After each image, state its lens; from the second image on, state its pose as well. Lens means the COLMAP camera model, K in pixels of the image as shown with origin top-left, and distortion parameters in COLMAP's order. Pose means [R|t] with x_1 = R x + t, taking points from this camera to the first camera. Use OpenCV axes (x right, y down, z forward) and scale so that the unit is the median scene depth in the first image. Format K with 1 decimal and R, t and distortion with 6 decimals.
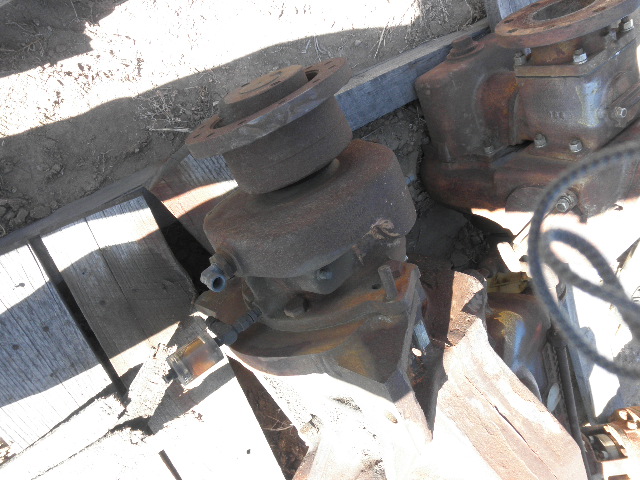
lens RADIAL K [[522.1, 0, 321.0], [0, 522.1, 241.6], [0, 0, 1]] dist [-0.080507, 0.048043]
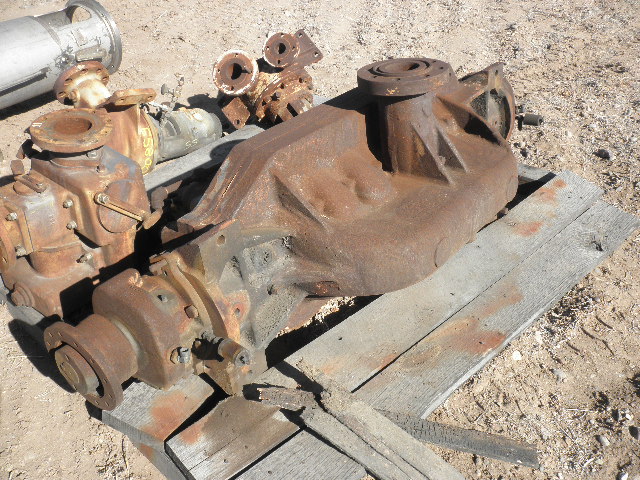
lens RADIAL K [[666.2, 0, 319.2], [0, 666.2, 240.4], [0, 0, 1]] dist [0.049107, 0.000000]
pose [[-0.347331, -0.884743, 0.310792, -0.571381], [0.937741, -0.327035, 0.117005, 0.286473], [-0.001879, 0.332082, 0.943249, -1.016196]]
